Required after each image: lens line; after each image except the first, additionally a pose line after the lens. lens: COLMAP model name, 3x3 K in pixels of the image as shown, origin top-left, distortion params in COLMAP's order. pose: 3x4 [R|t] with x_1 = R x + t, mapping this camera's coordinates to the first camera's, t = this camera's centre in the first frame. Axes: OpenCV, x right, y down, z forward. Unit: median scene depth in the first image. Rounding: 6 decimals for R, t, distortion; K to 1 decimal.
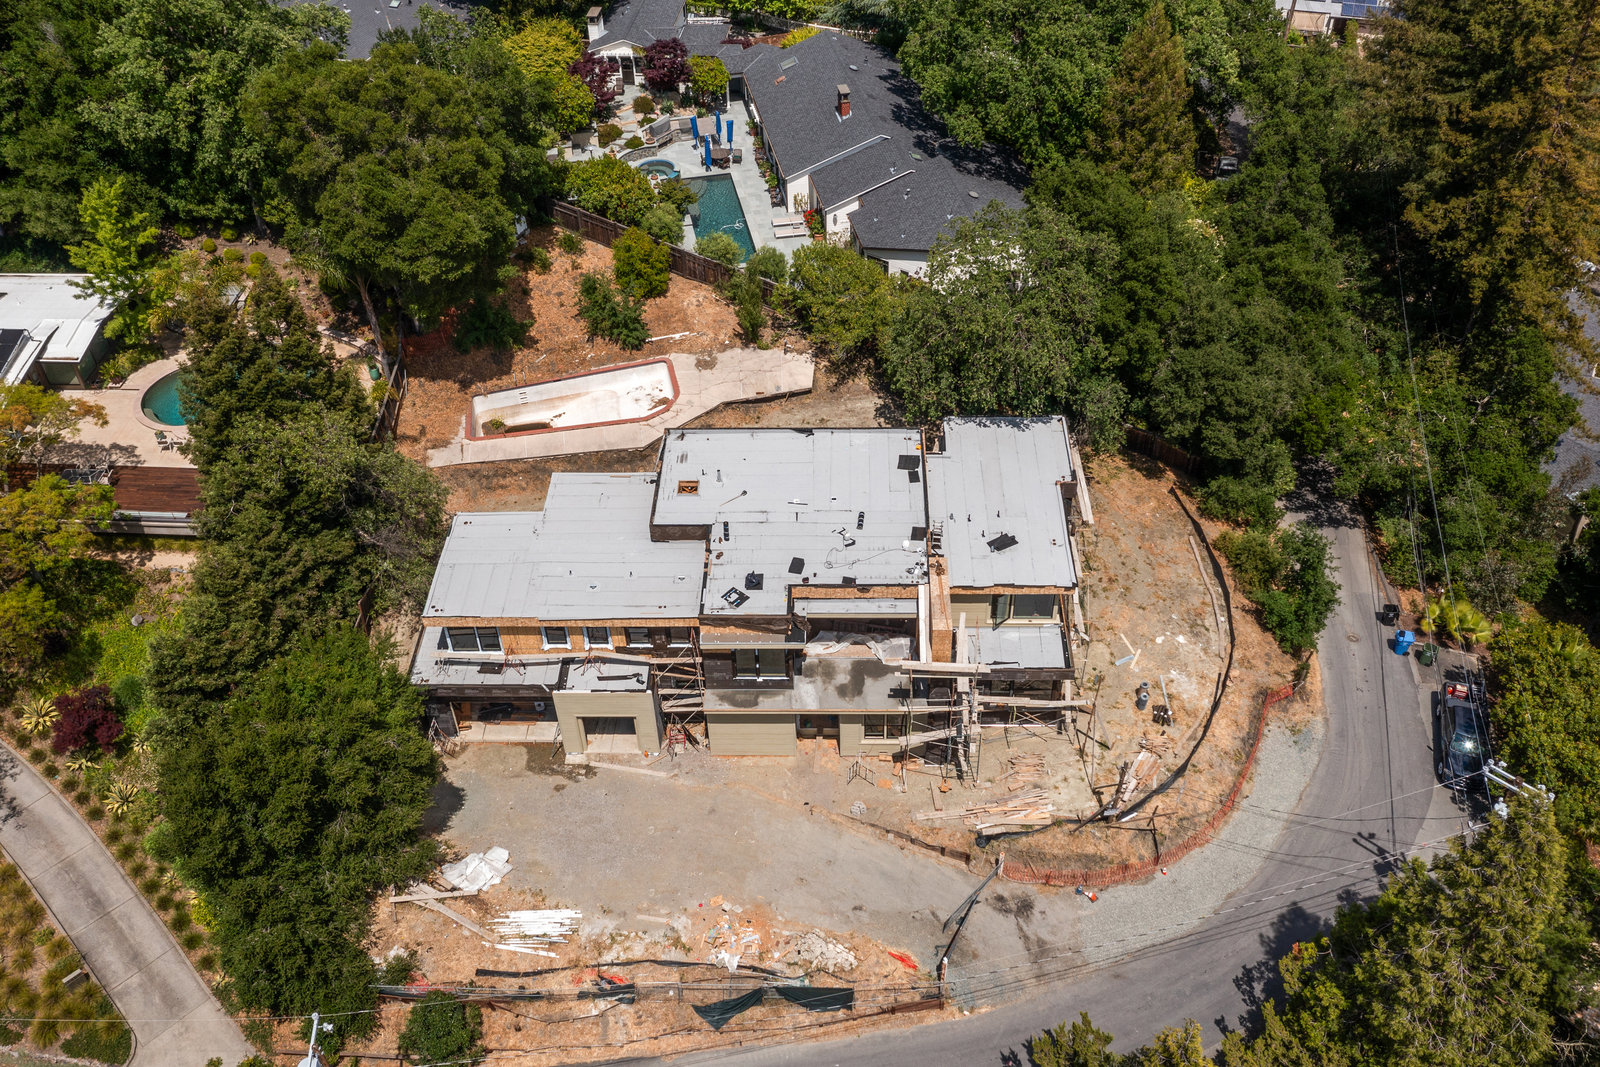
lens RADIAL K [[1398.3, 0, 800.0], [0, 1398.3, 533.5], [0, 0, 1]] dist [-0.017479, -0.007635]
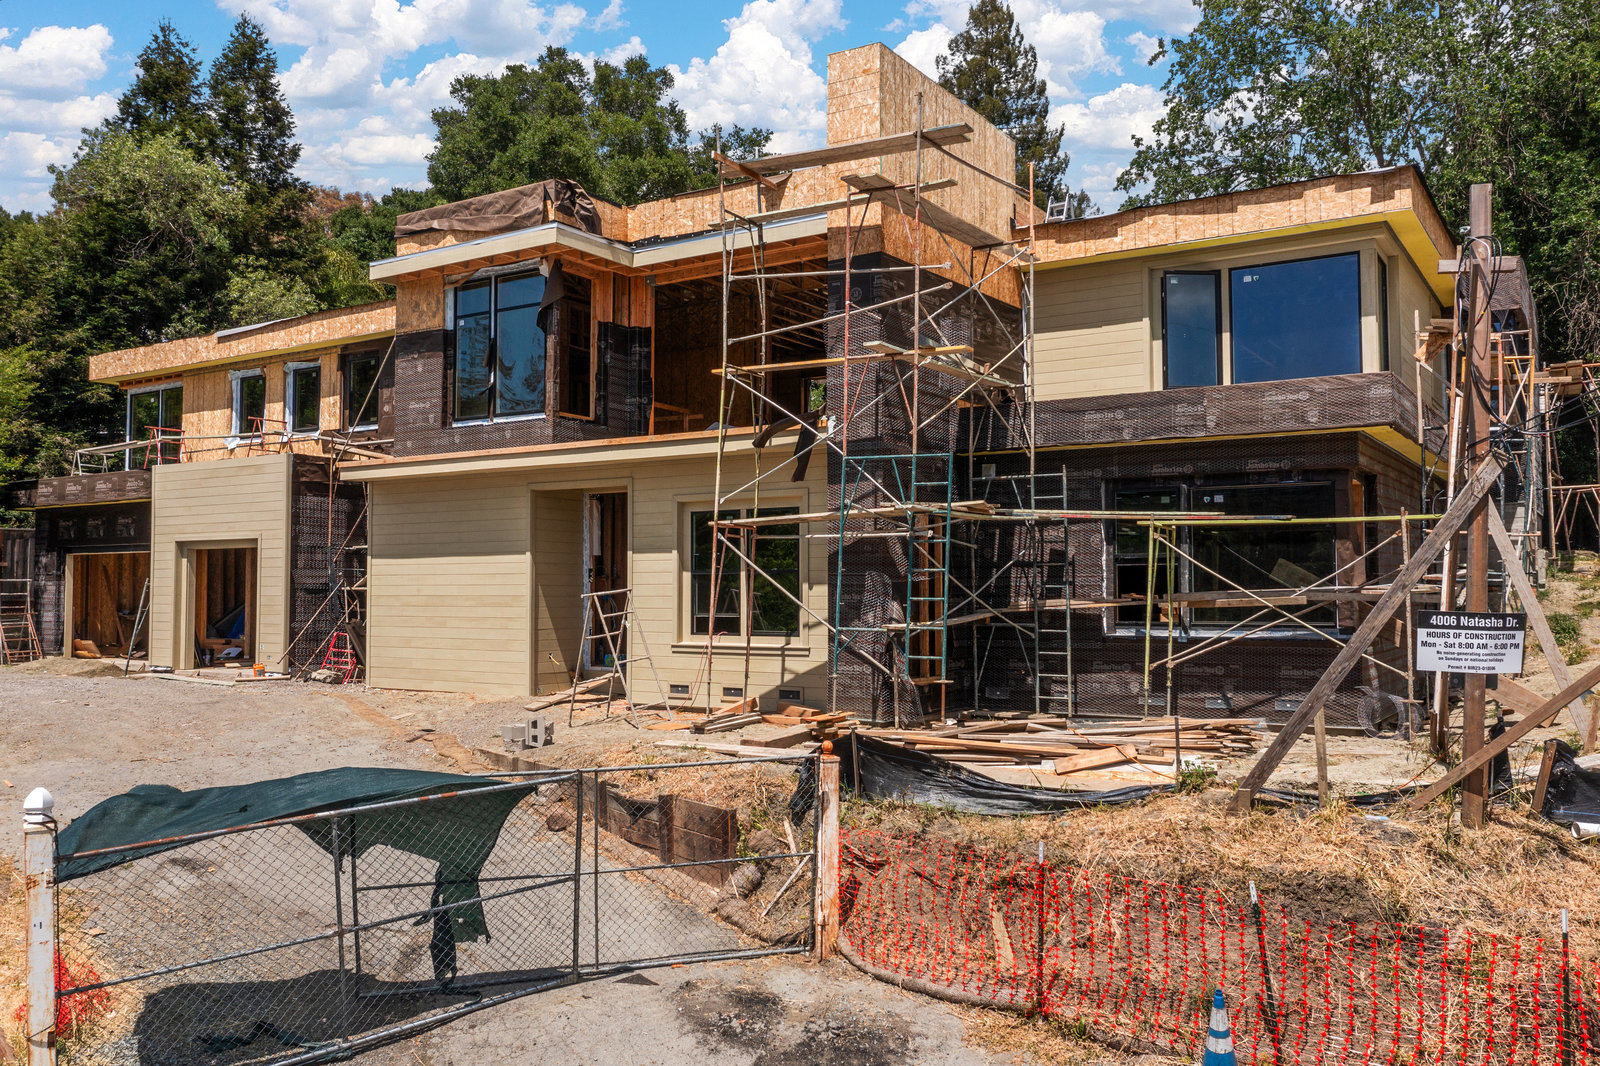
lens RADIAL K [[1283.0, 0, 800.0], [0, 1283.0, 533.0], [0, 0, 1]] dist [-0.011790, 0.003775]
pose [[0.855018, 0.003956, -0.518583, 0.229663], [-0.361555, 0.721426, -0.590612, 0.306947], [0.371783, 0.692480, 0.618263, 0.840156]]
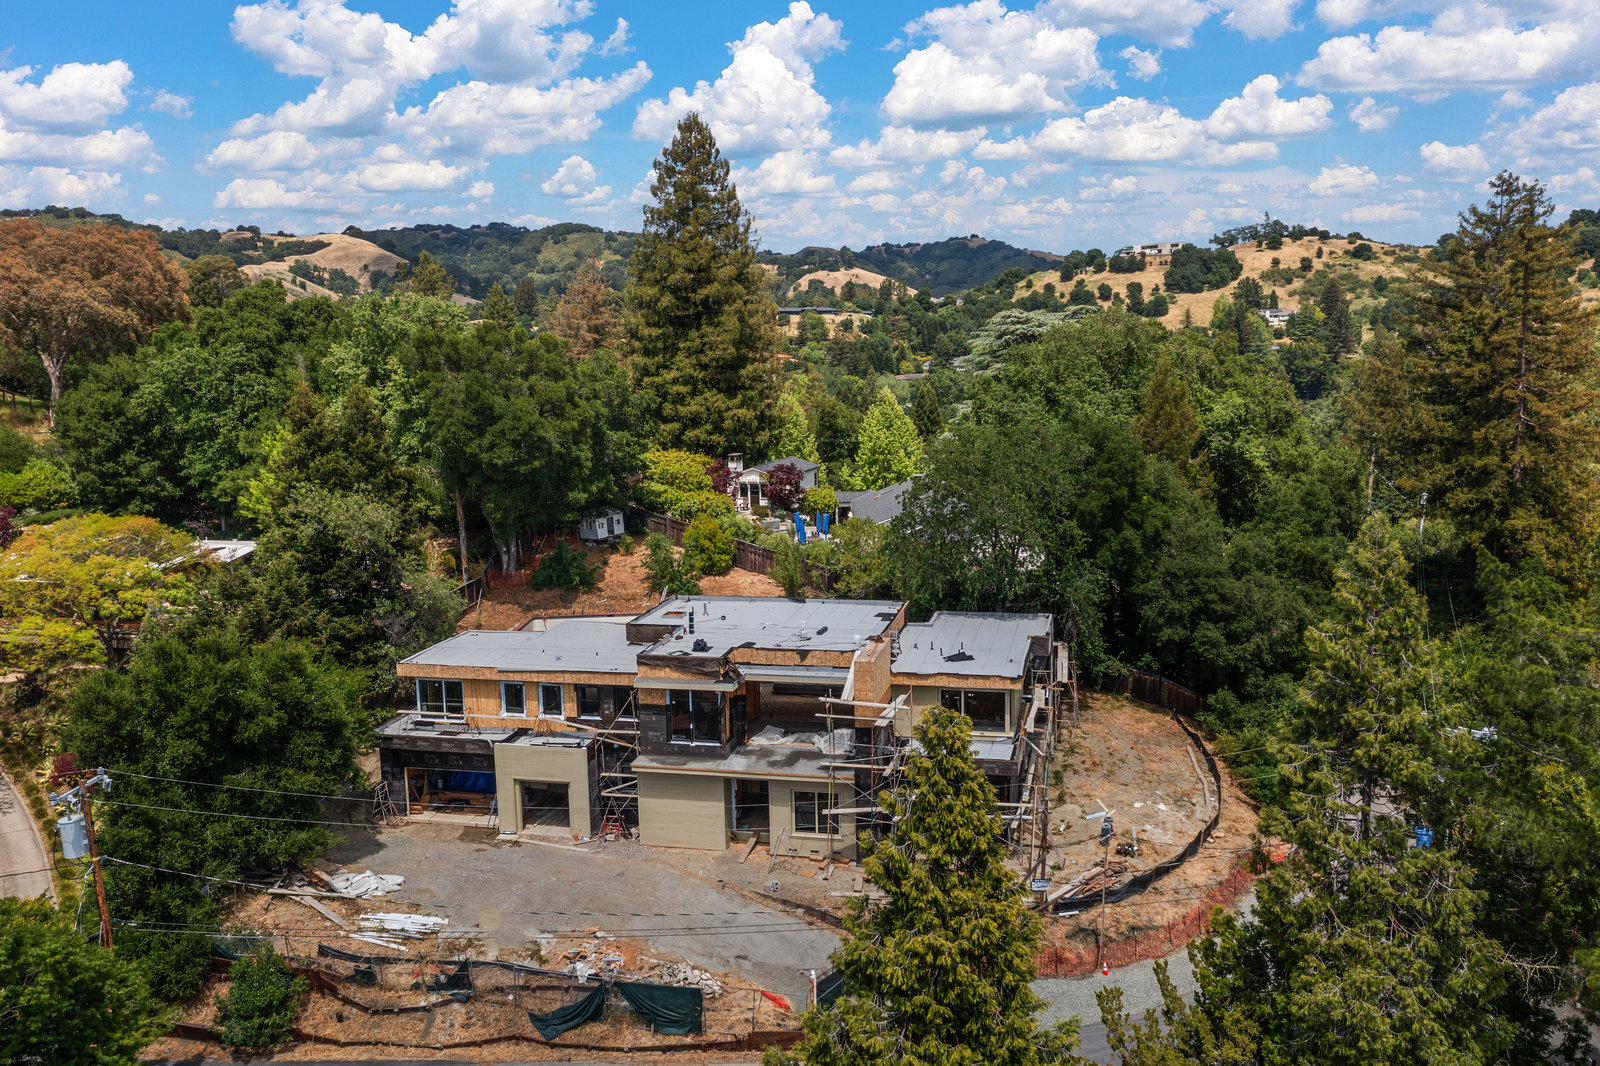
lens RADIAL K [[1292.5, 0, 800.0], [0, 1292.5, 533.0], [0, 0, 1]] dist [-0.010452, 0.000392]
pose [[0.979824, 0.037109, -0.196385, 0.221071], [-0.137506, 0.838250, -0.527664, 0.454591], [0.145038, 0.544023, 0.826440, 0.175037]]
